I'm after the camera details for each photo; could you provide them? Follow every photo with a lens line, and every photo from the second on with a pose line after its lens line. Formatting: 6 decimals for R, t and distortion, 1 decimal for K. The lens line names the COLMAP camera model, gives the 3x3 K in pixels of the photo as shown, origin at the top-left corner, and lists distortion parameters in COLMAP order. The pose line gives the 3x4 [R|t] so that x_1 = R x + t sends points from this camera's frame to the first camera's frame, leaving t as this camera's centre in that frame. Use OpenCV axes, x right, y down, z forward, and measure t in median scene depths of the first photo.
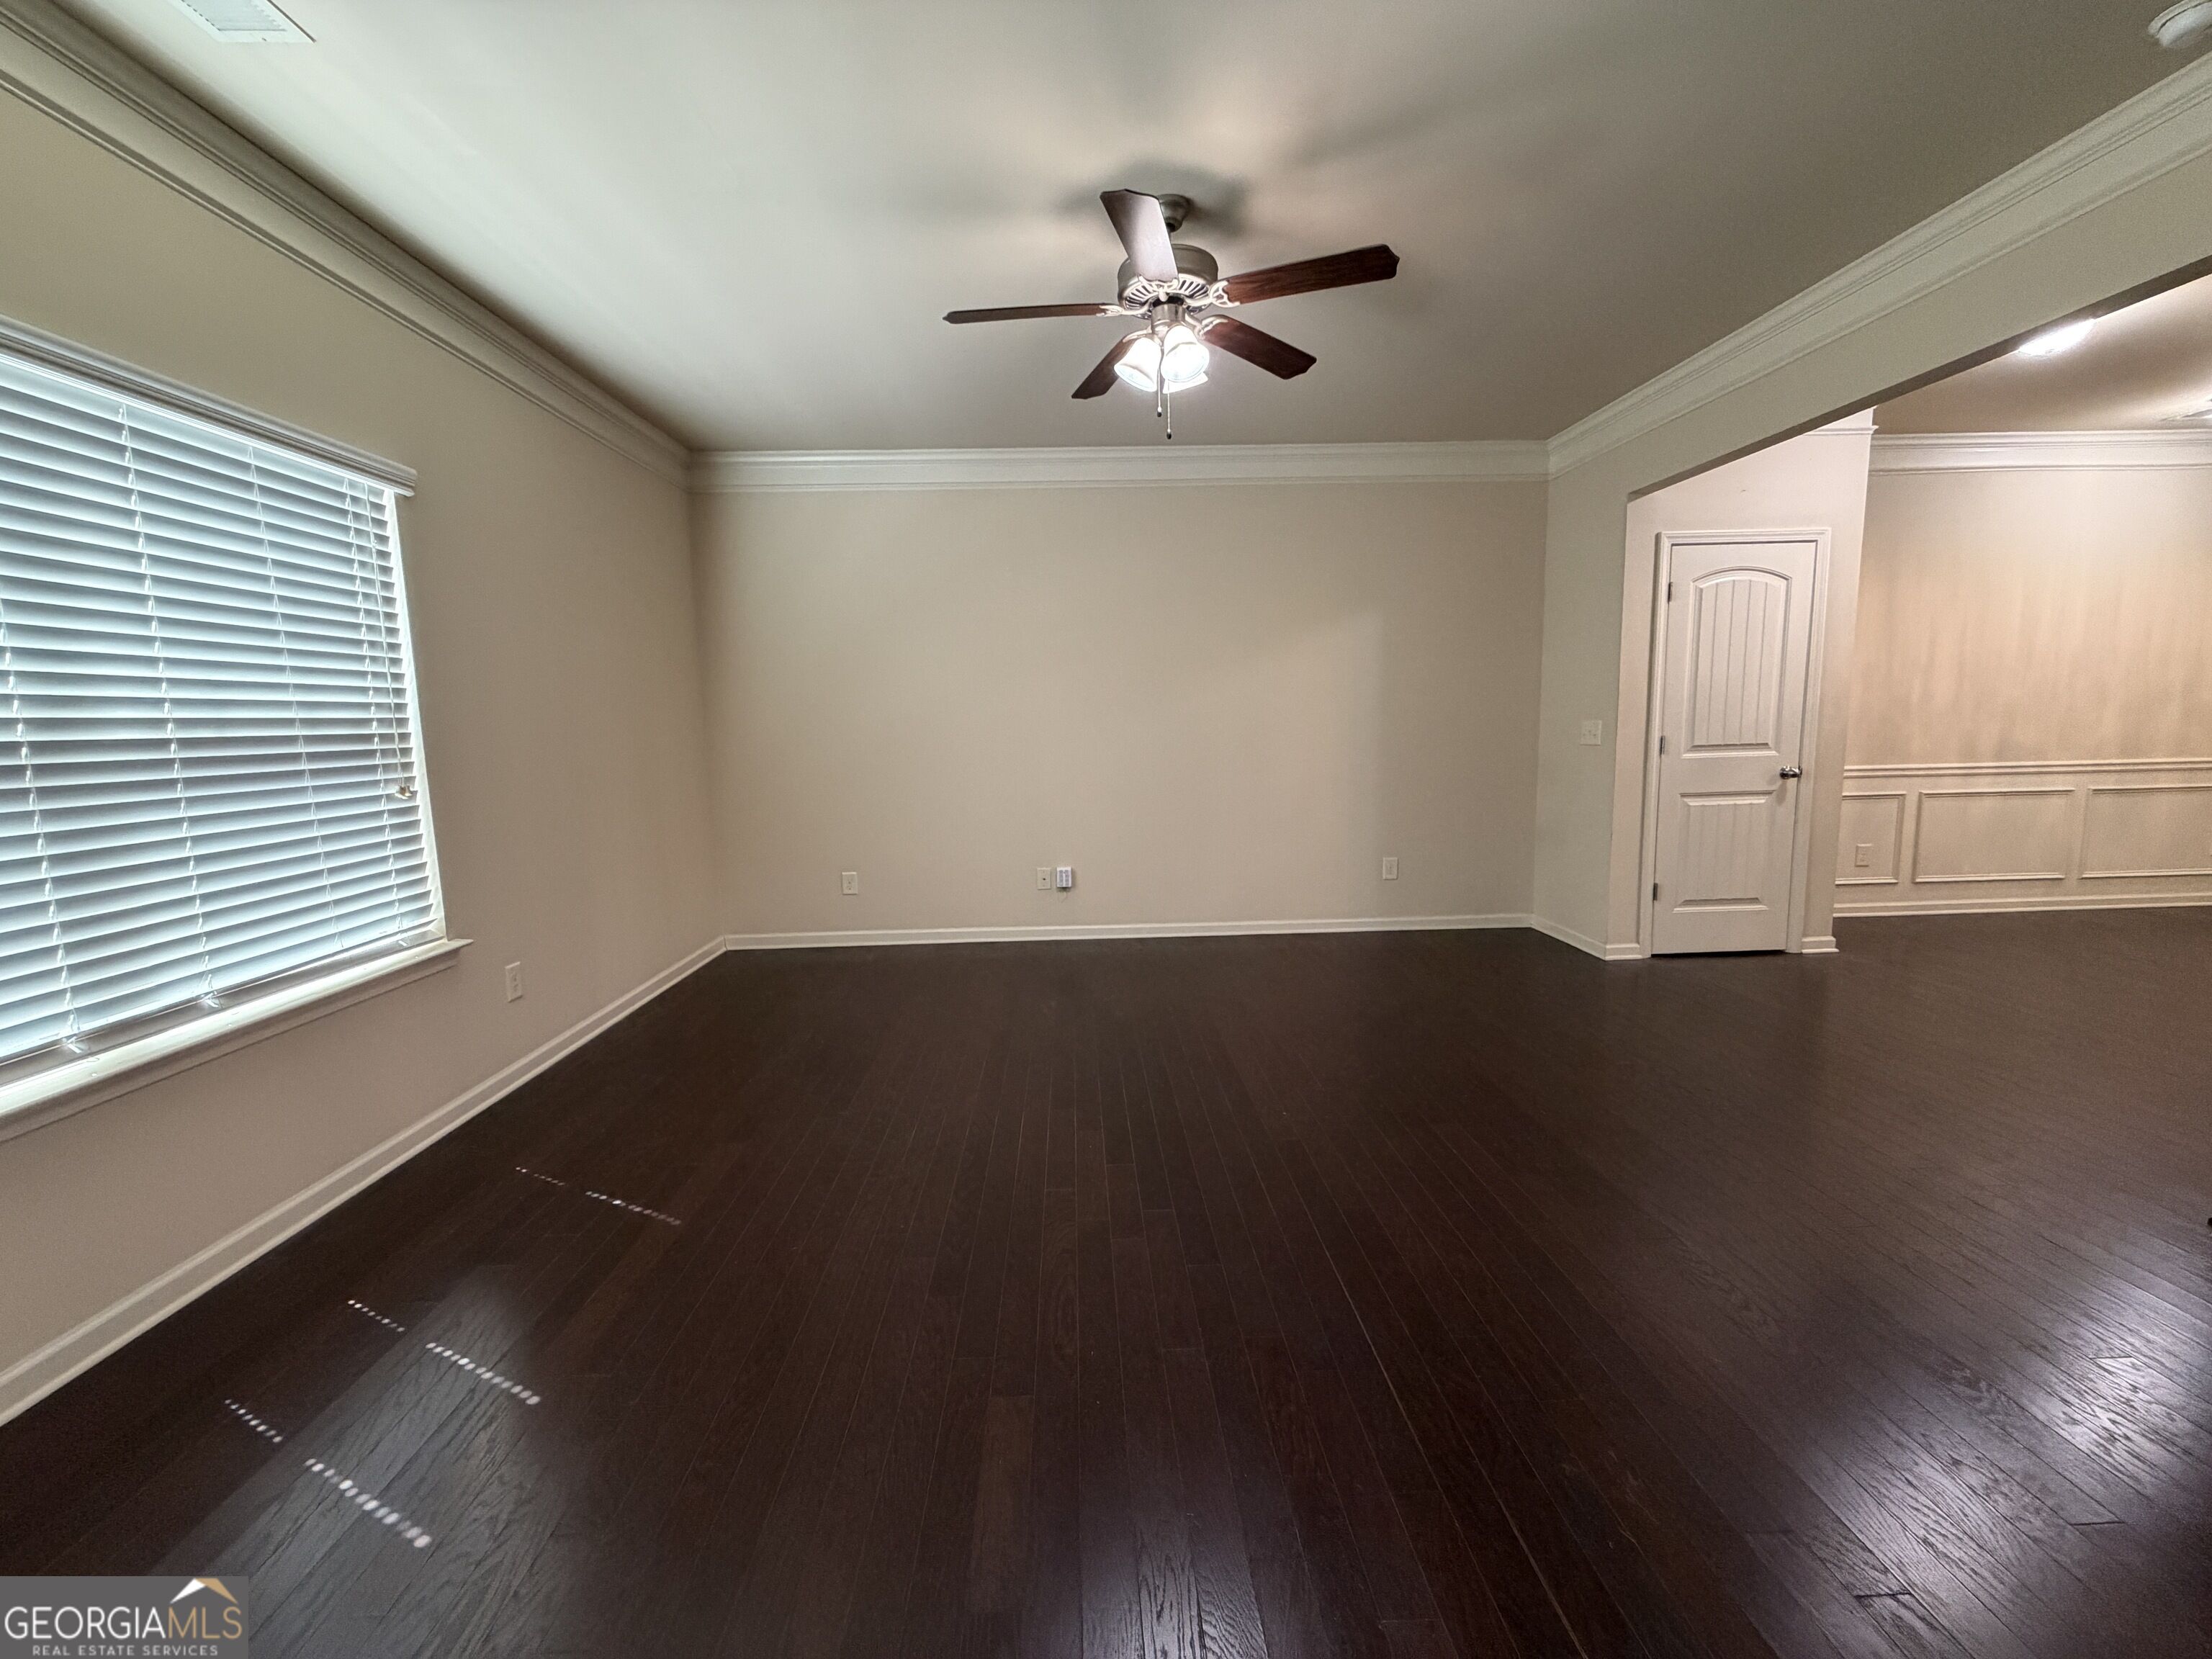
lens RADIAL K [[883.0, 0, 1097.9], [0, 883.0, 832.3], [0, 0, 1]] dist [0.000550, -0.000225]
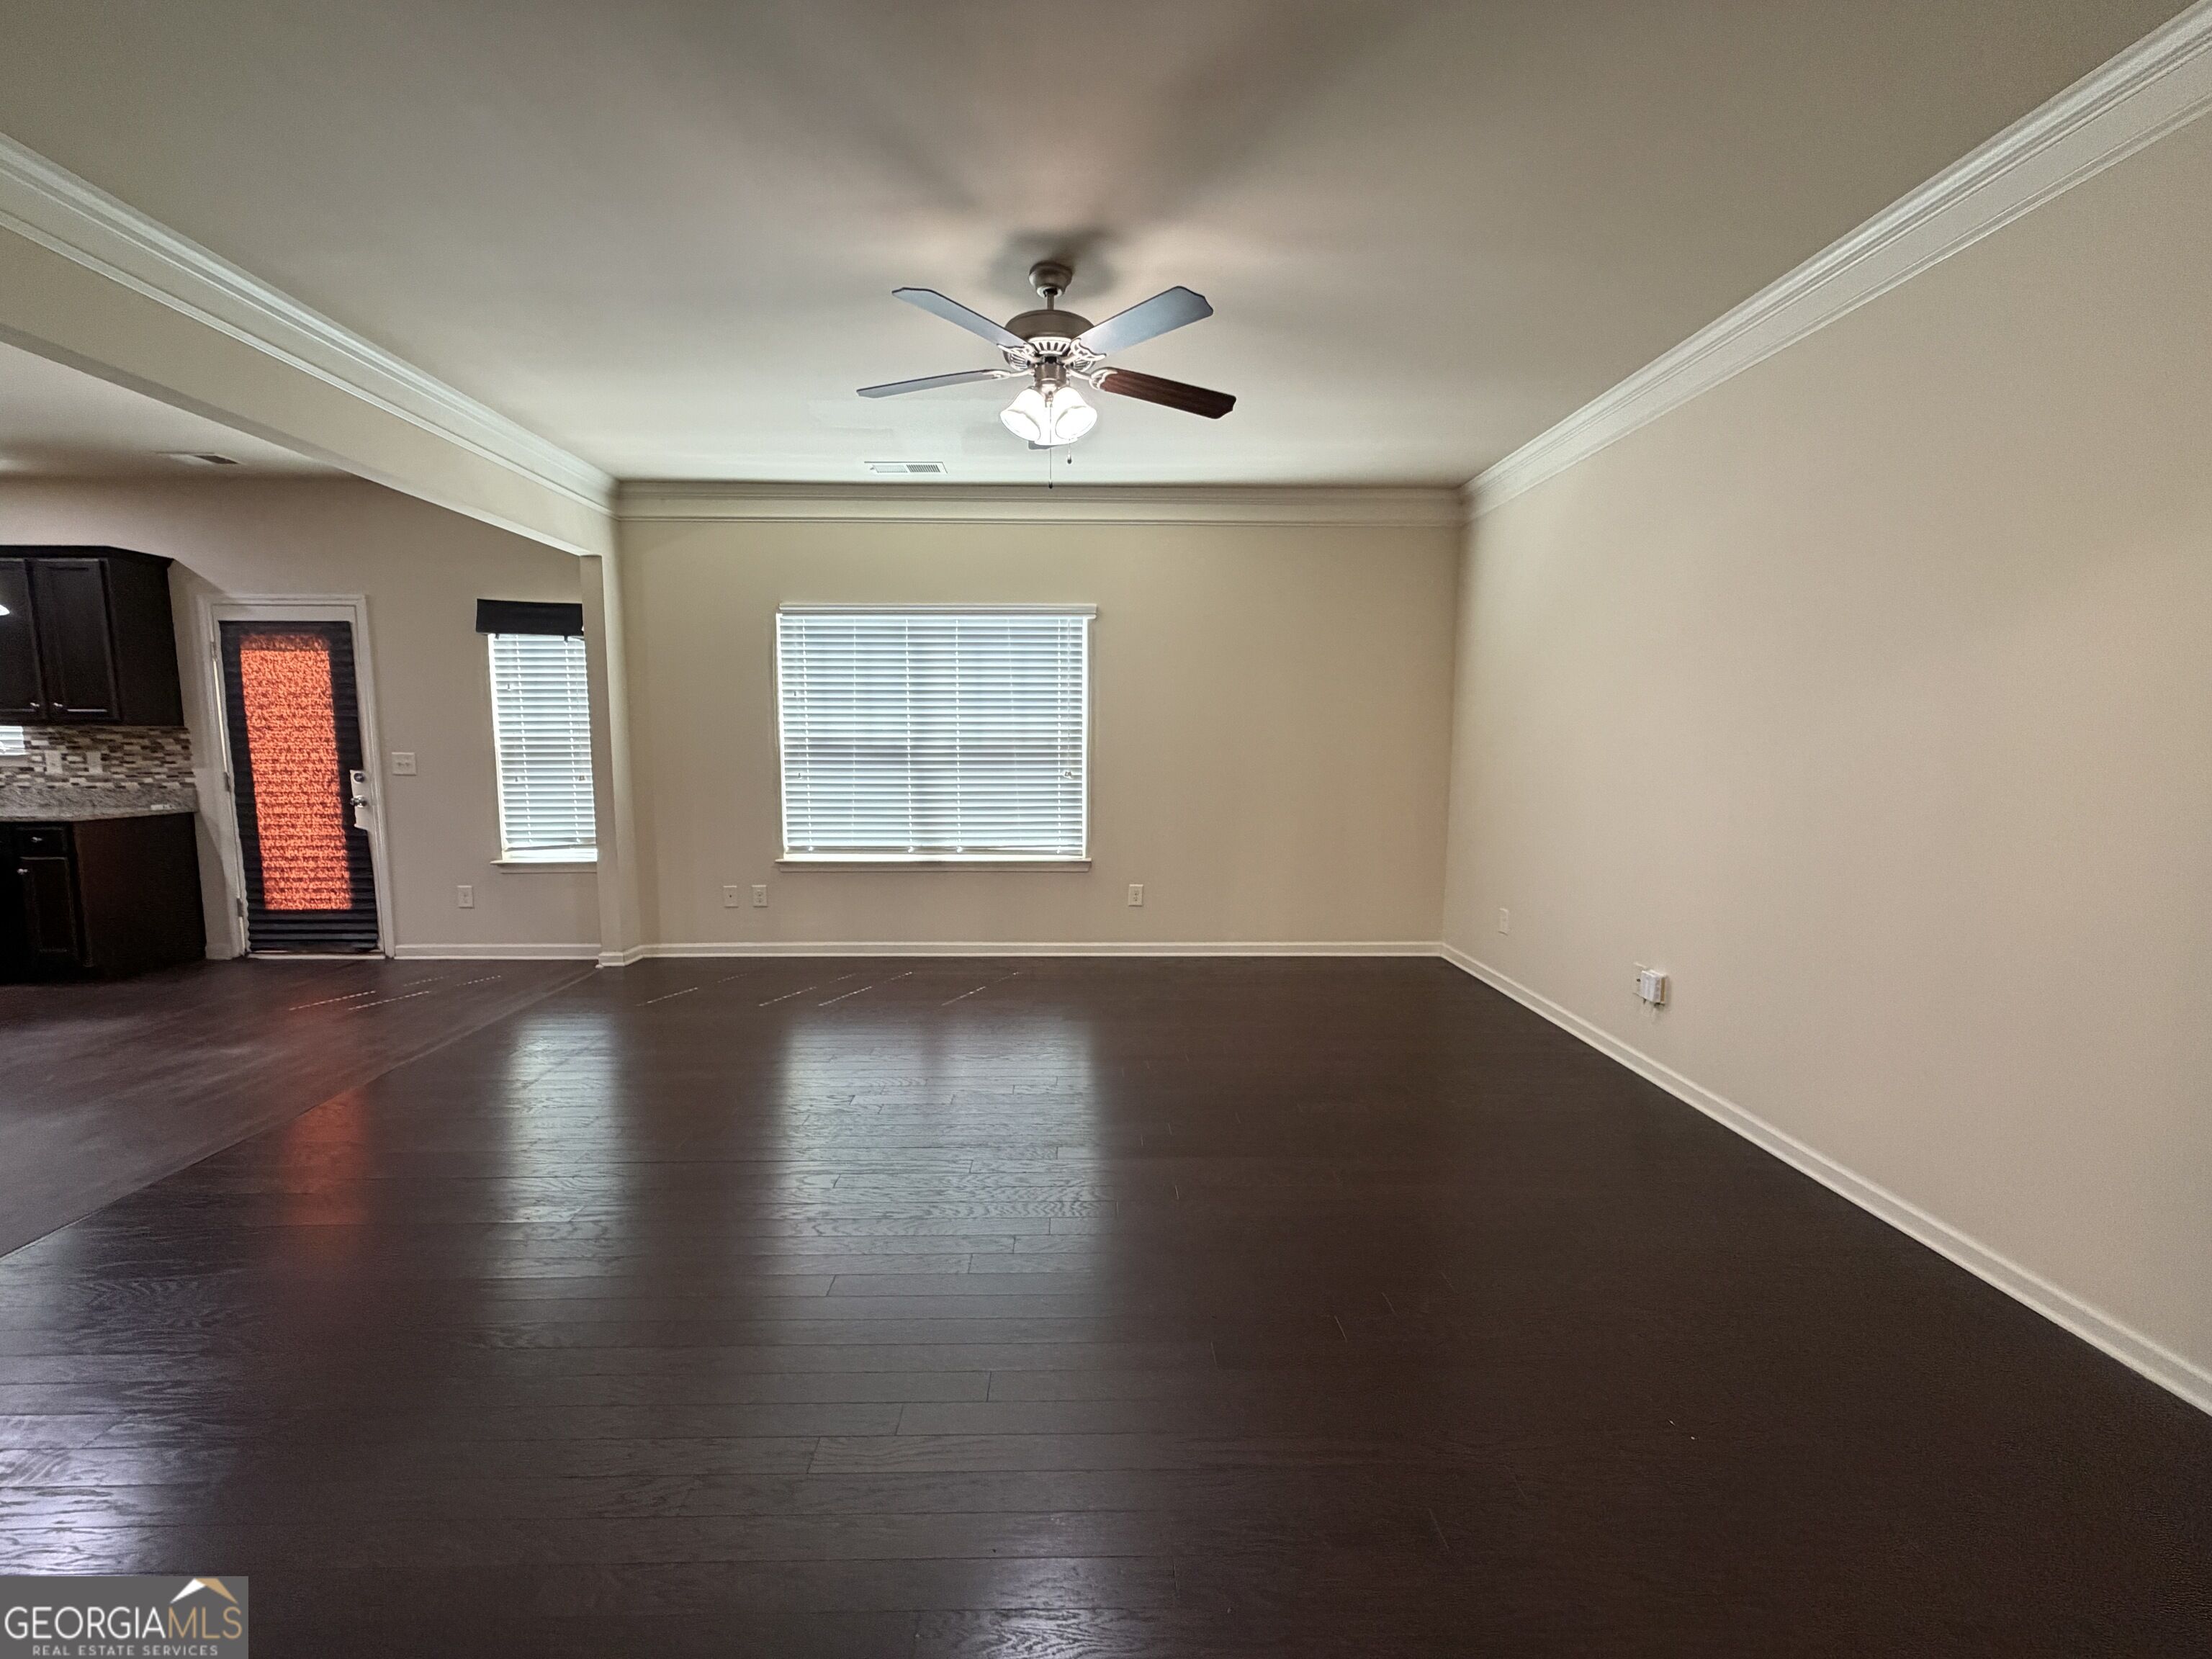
lens RADIAL K [[883.0, 0, 1097.9], [0, 883.0, 832.3], [0, 0, 1]] dist [0.000550, -0.000225]
pose [[-0.011467, 0.125122, -0.992075, 1.269734], [-0.129065, 0.983656, 0.125552, -0.191898], [0.991570, 0.129482, 0.004869, 1.182739]]
